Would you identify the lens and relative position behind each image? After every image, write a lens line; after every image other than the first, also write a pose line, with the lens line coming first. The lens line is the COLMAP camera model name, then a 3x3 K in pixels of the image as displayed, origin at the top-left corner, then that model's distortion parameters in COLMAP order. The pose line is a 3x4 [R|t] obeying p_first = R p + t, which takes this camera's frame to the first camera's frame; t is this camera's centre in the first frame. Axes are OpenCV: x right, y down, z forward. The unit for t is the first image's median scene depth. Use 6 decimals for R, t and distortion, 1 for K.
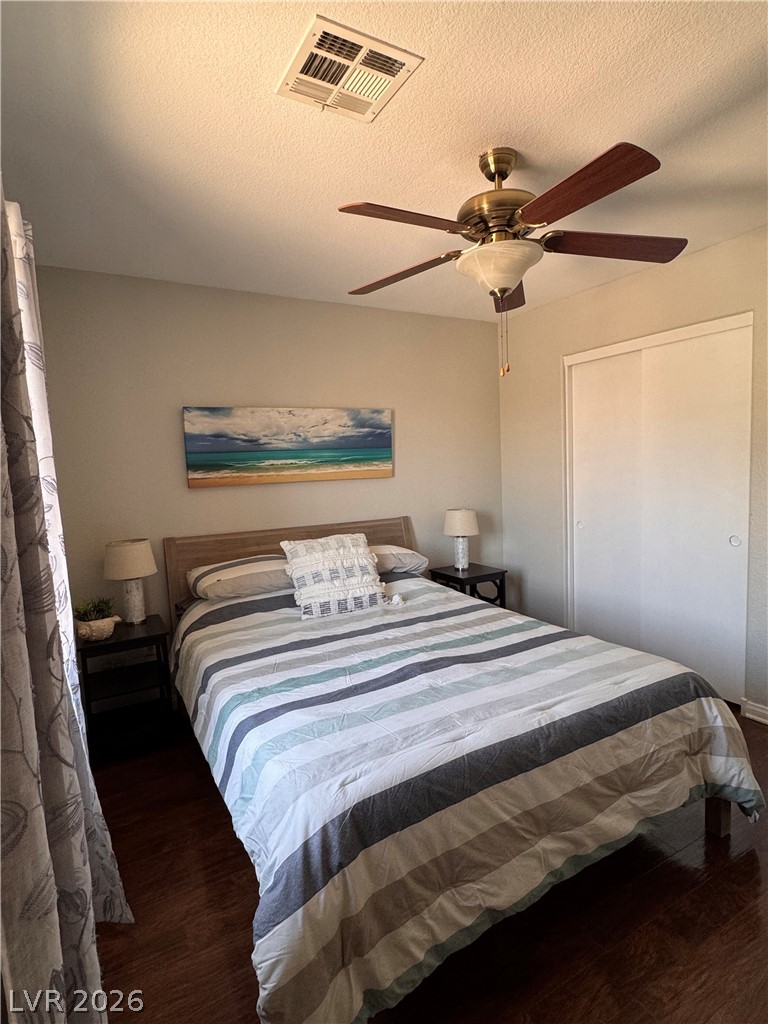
lens RADIAL K [[544.3, 0, 384.0], [0, 544.3, 512.0], [0, 0, 1]] dist [-0.000738, 0.000443]
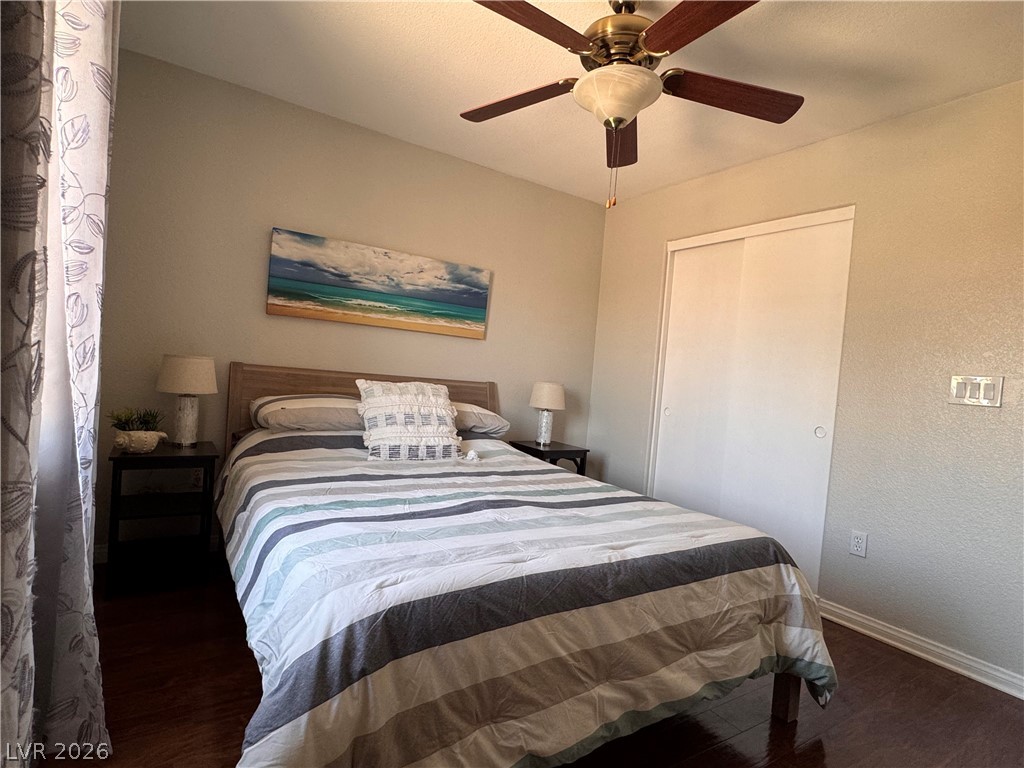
lens RADIAL K [[542.9, 0, 508.3], [0, 542.9, 383.6], [0, 0, 1]] dist [-0.000821, 0.001681]
pose [[0.990893, 0.121636, 0.057754, 0.017308], [-0.117418, 0.990502, -0.071545, 0.104153], [-0.065907, 0.064112, 0.995764, 0.051730]]
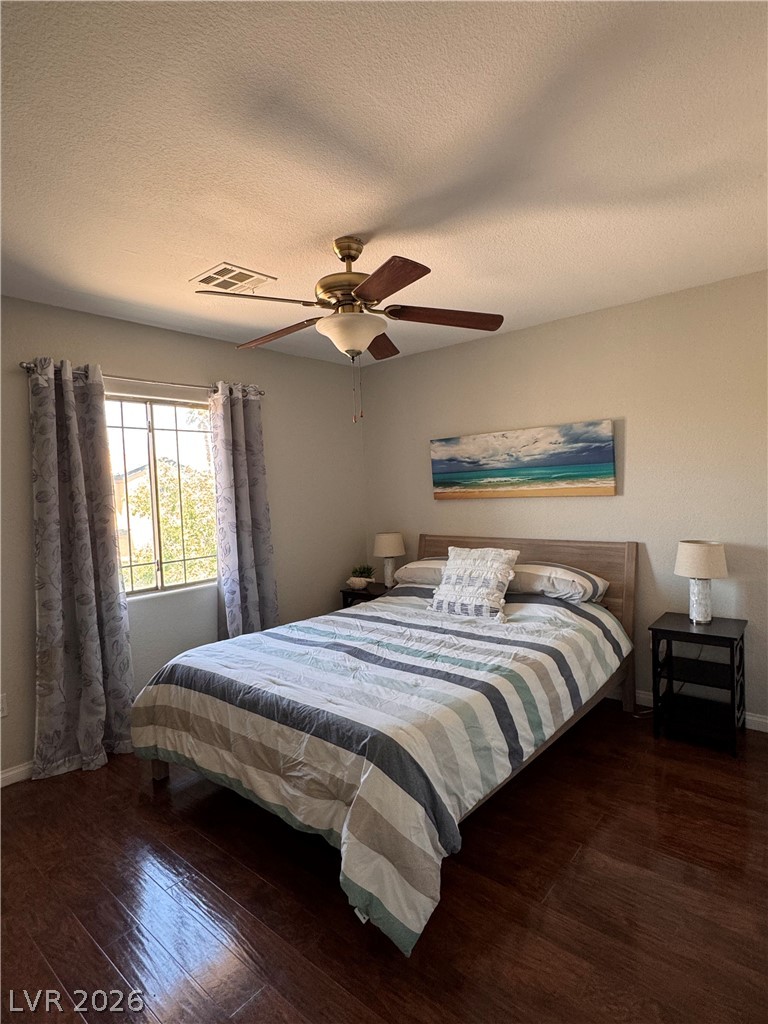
lens RADIAL K [[542.9, 0, 384.0], [0, 542.9, 512.0], [0, 0, 1]] dist [-0.000821, 0.001681]
pose [[0.330873, 0.068440, -0.941190, 0.964547], [-0.052951, 0.997142, 0.053894, -0.086893], [0.942188, 0.032004, 0.333552, 0.474605]]
